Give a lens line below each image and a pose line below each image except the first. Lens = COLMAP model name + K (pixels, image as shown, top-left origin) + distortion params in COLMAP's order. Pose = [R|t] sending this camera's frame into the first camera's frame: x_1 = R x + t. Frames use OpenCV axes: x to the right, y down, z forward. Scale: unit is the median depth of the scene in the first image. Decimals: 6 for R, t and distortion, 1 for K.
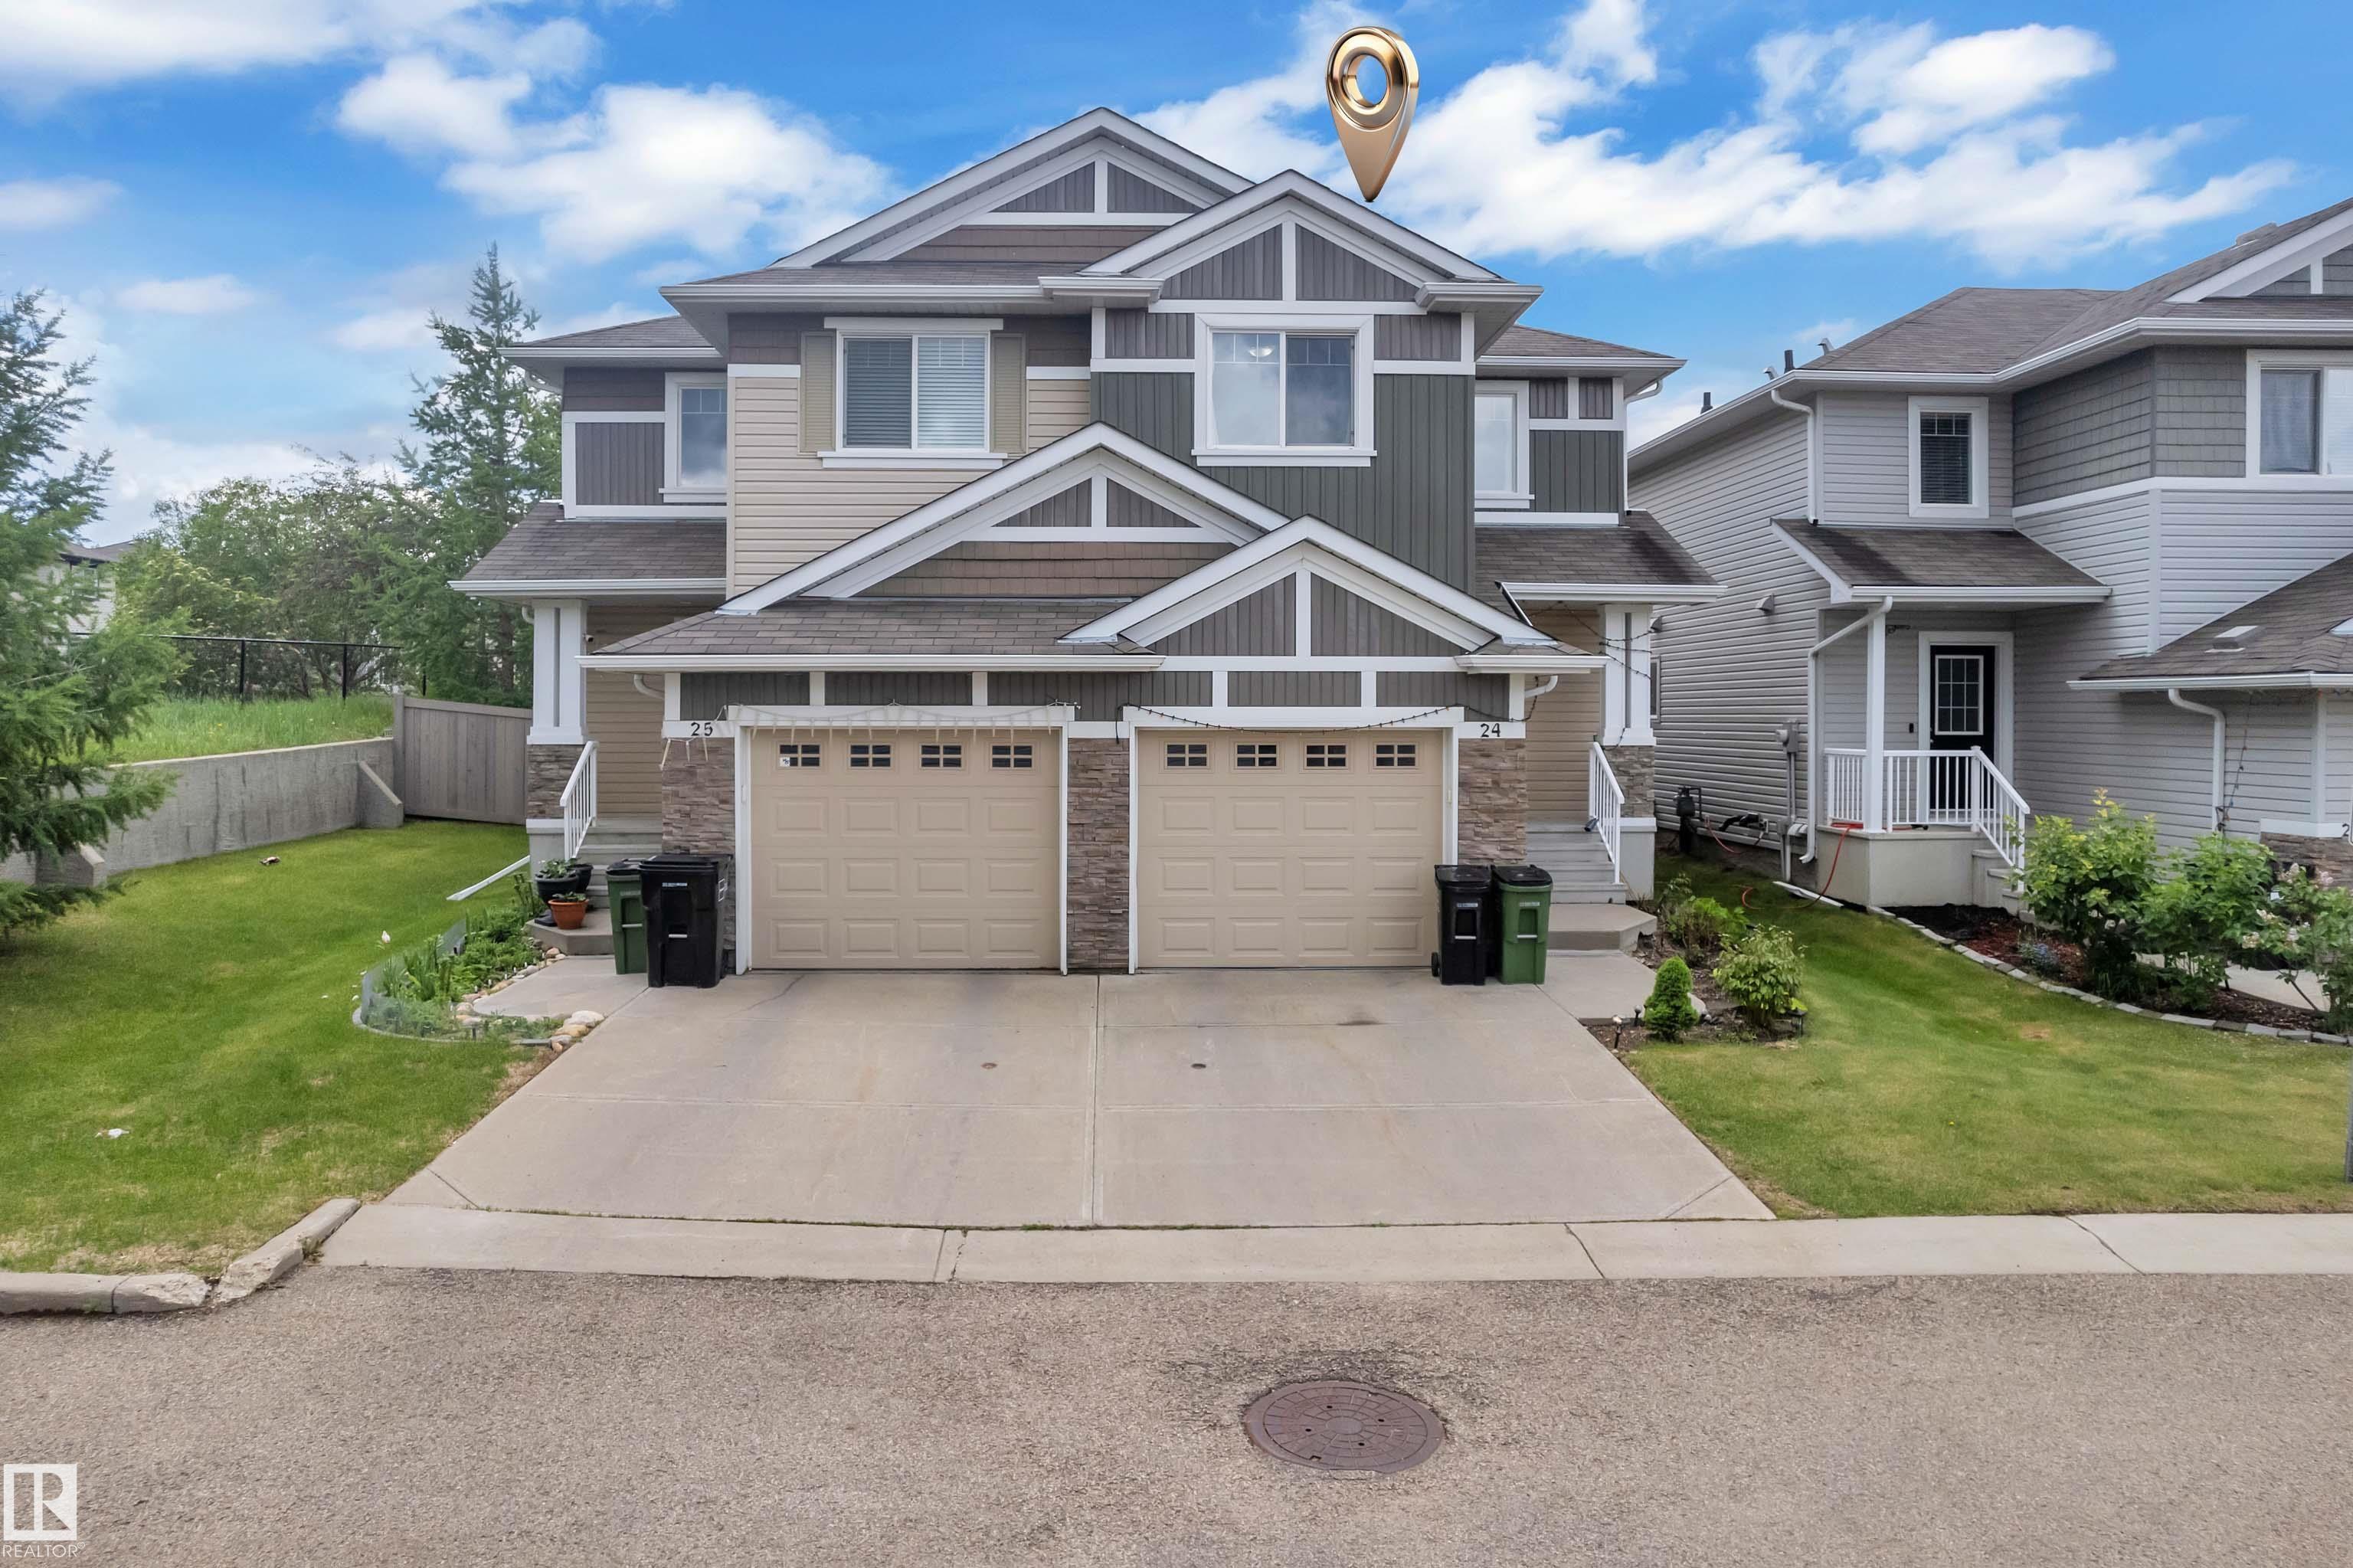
lens RADIAL K [[1500.1, 0, 1174.2], [0, 1500.1, 774.4], [0, 0, 1]] dist [-0.079429, 0.053203]
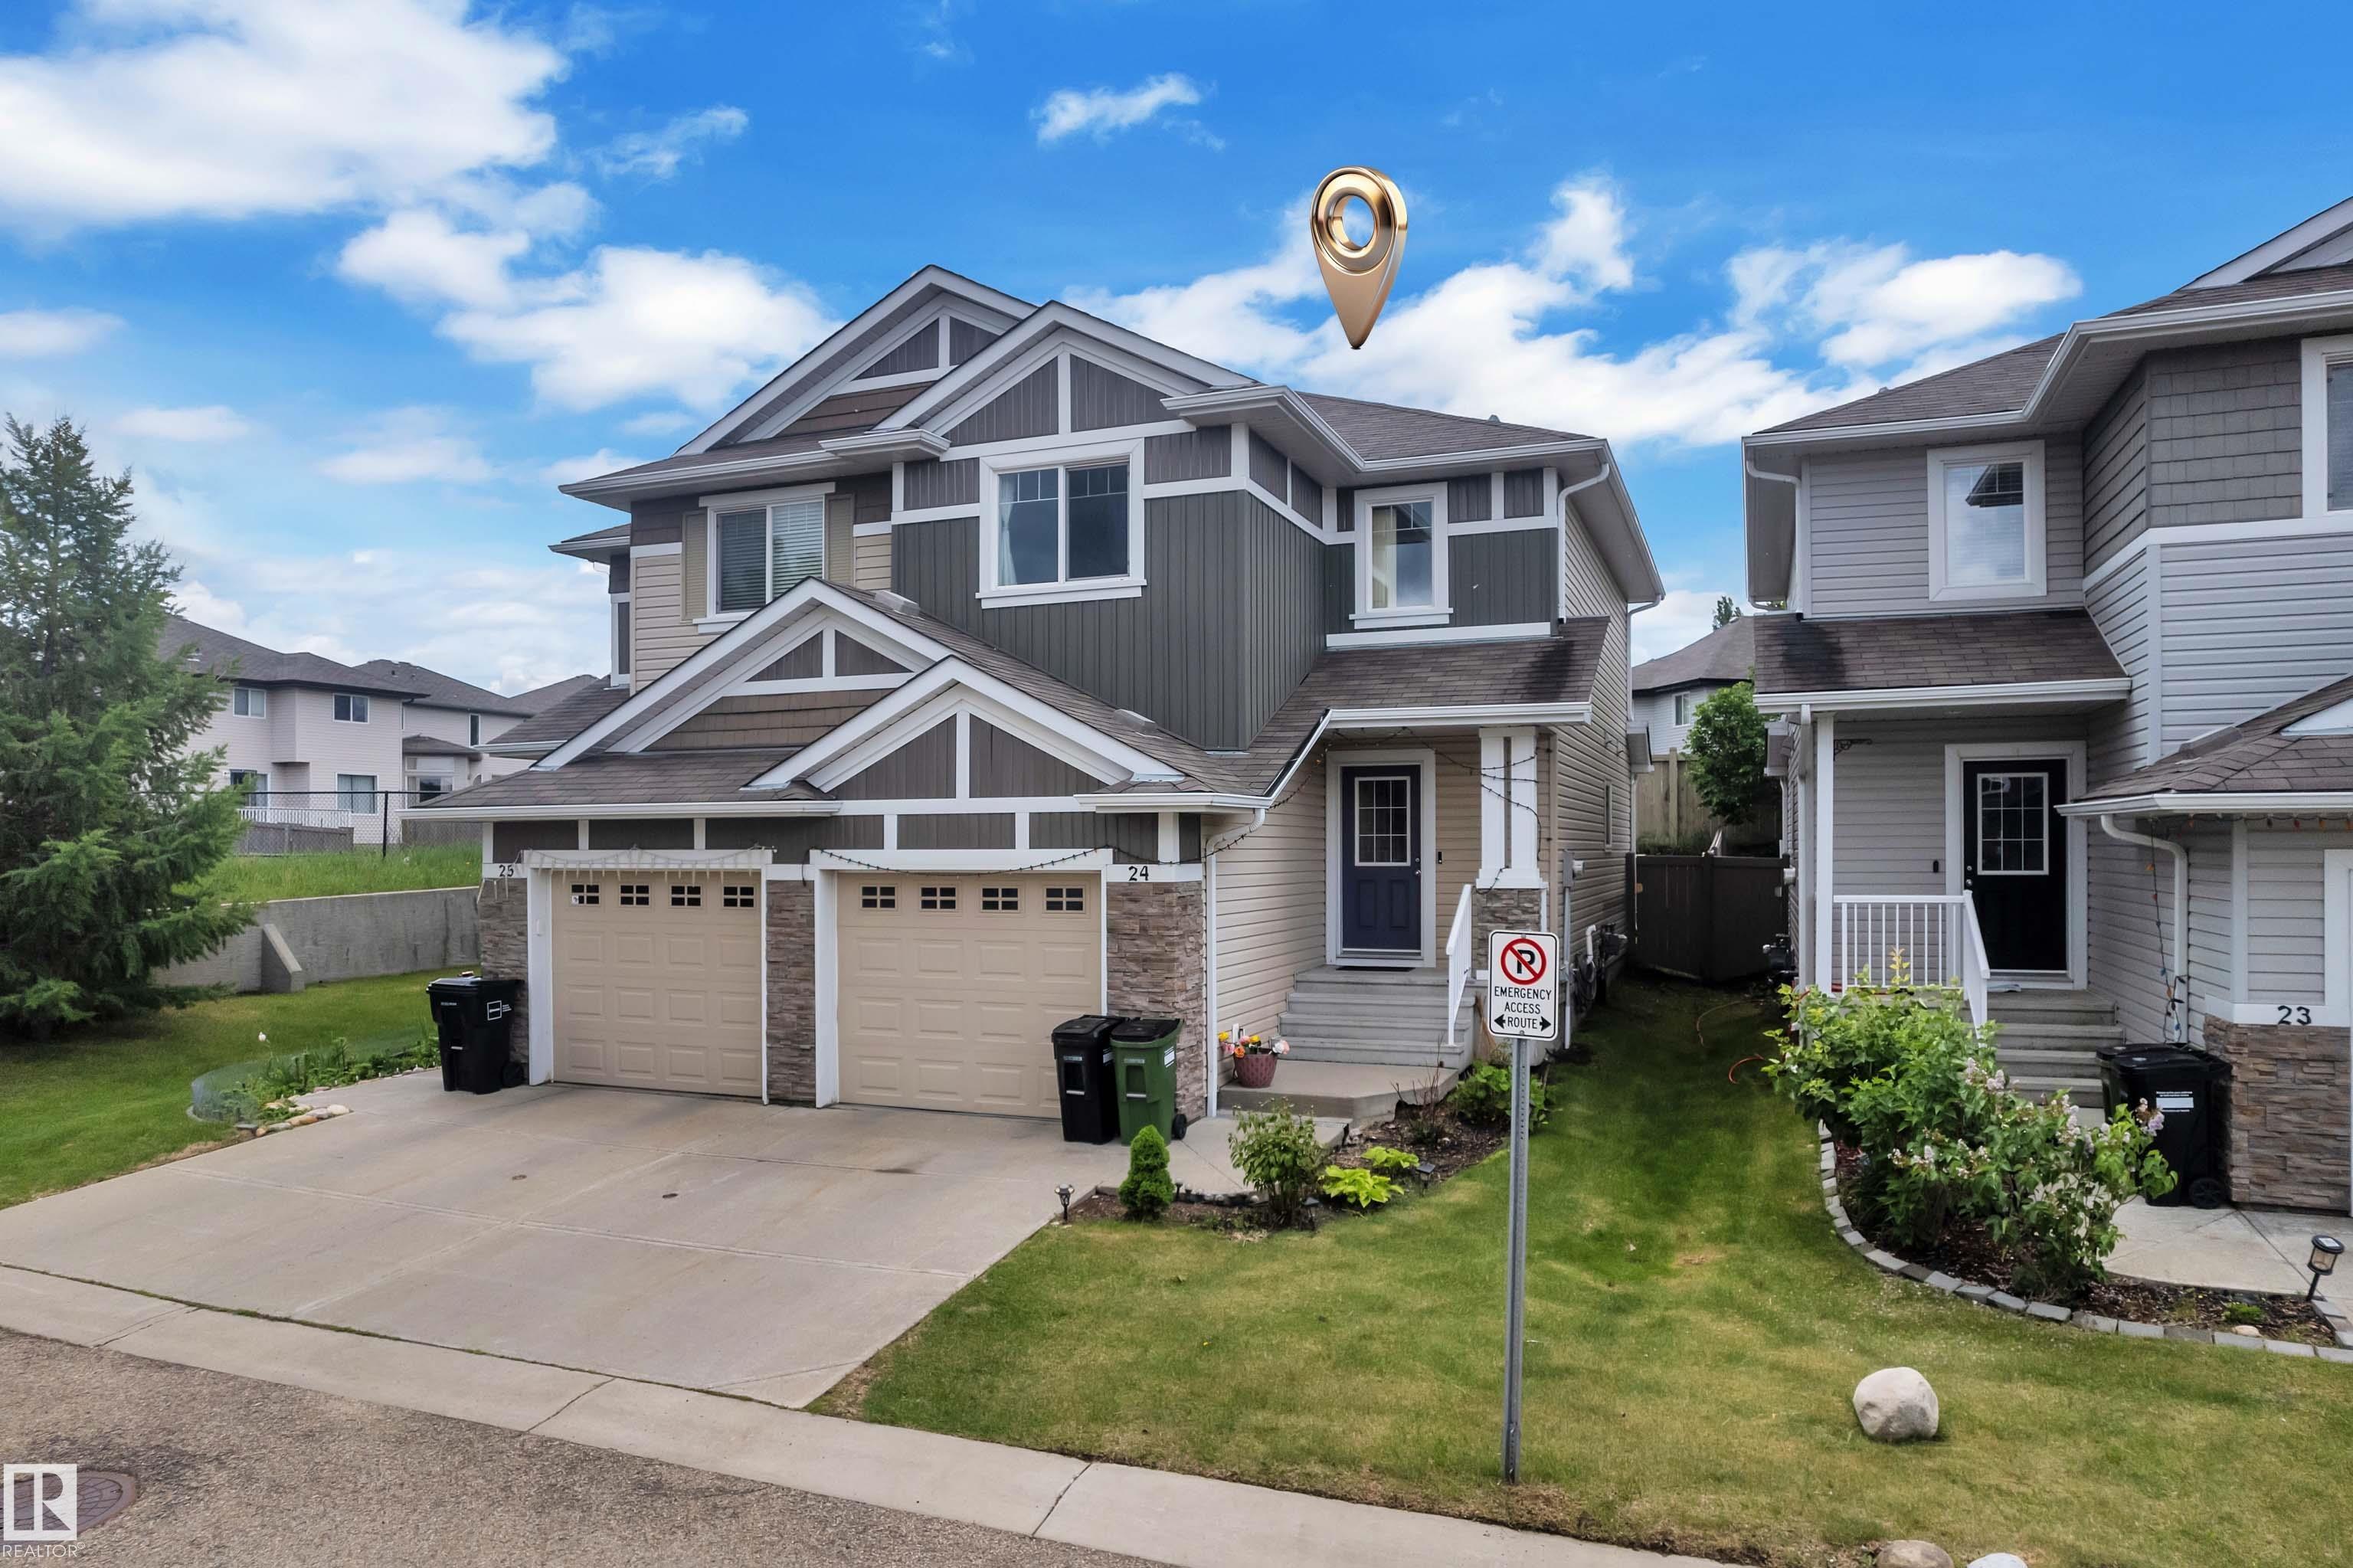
lens RADIAL K [[1525.4, 0, 1173.6], [0, 1525.4, 869.1], [0, 0, 1]] dist [-0.070354, 0.062679]
pose [[0.917342, 0.001096, -0.398100, 0.611892], [-0.010201, 0.999733, -0.020753, -0.012506], [0.397970, 0.023098, 0.917107, 0.132029]]
